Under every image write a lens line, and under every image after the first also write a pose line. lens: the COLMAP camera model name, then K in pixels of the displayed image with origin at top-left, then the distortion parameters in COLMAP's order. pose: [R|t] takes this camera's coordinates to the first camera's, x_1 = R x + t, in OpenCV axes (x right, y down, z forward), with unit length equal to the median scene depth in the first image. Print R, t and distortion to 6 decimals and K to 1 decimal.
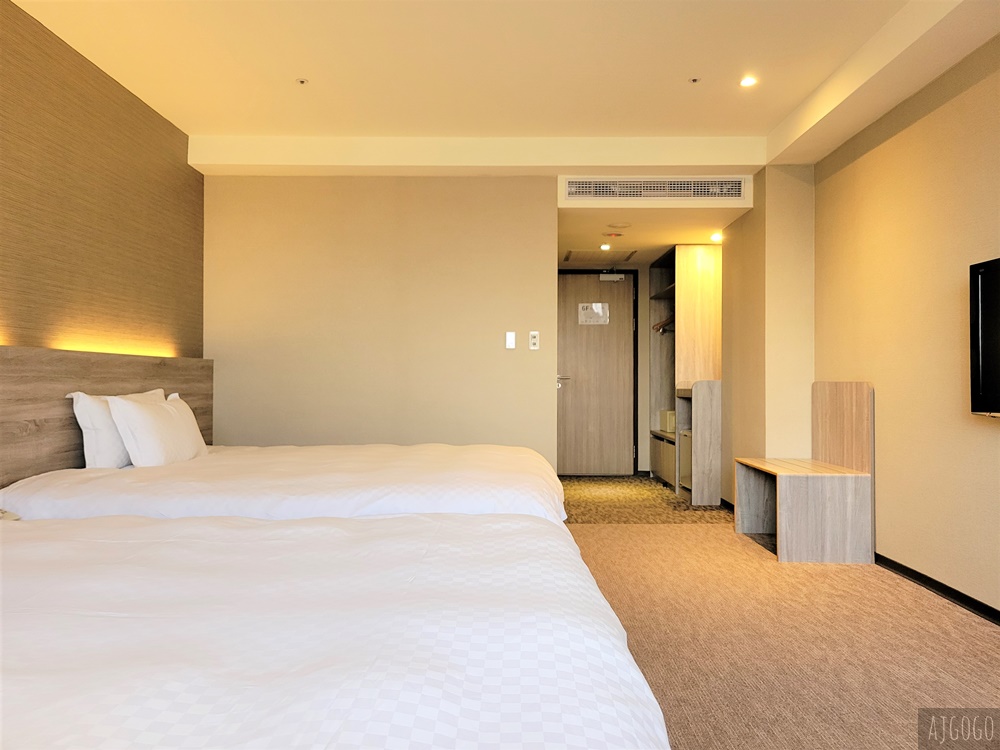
lens RADIAL K [[752.5, 0, 503.1], [0, 752.5, 378.0], [0, 0, 1]] dist [0.024851, -0.026819]
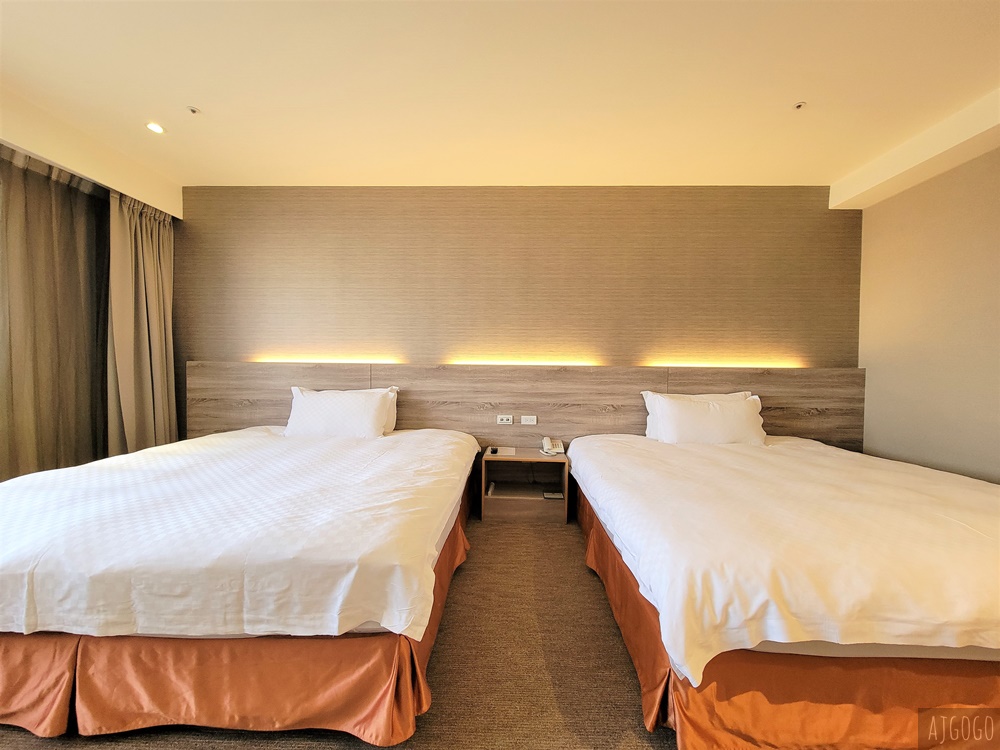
lens RADIAL K [[410.0, 0, 501.5], [0, 410.0, 383.4], [0, 0, 1]] dist [0.000435, -0.001795]
pose [[-0.008665, 0.015256, -0.999846, 0.351633], [-0.009042, 0.999842, 0.015334, -0.009196], [0.999922, 0.009173, -0.008526, 0.655511]]
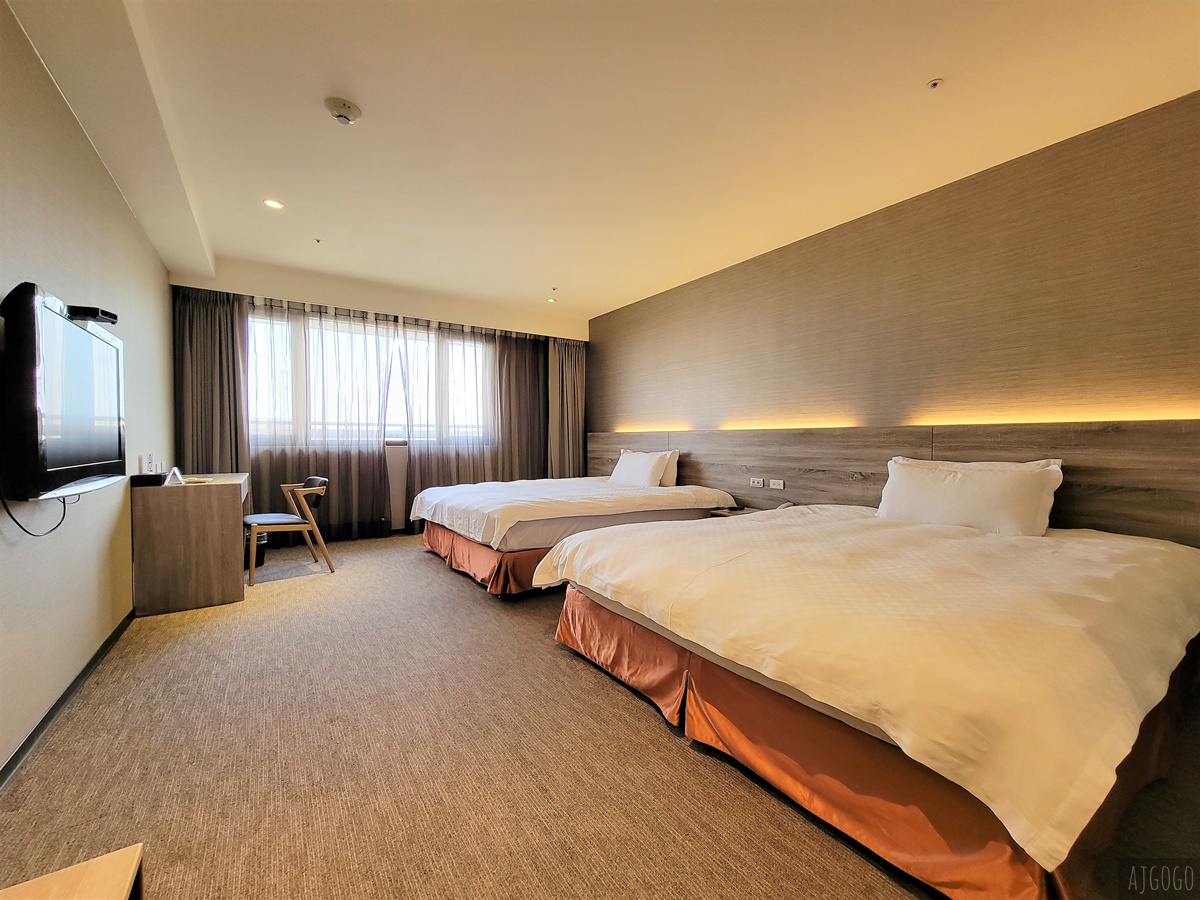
lens RADIAL K [[492.1, 0, 601.1], [0, 492.1, 455.7], [0, 0, 1]] dist [0.000435, -0.001795]
pose [[-0.822701, 0.013248, -0.568319, 0.374213], [-0.002216, 0.999646, 0.026511, -0.005071], [0.568469, 0.023070, -0.822381, 1.376300]]
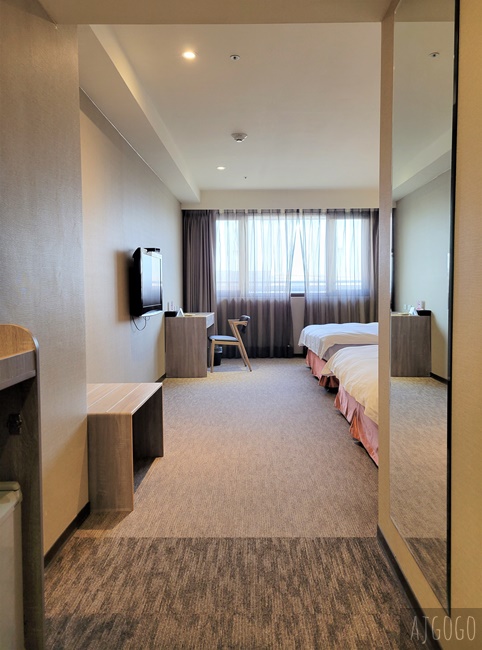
lens RADIAL K [[489.1, 0, 245.5], [0, 489.1, 319.8], [0, 0, 1]] dist [0.024851, -0.026819]
pose [[-0.999998, 0.000895, 0.001843, 0.272824], [0.001001, 0.998292, 0.058418, -0.018982], [-0.001787, 0.058420, -0.998290, 1.942026]]
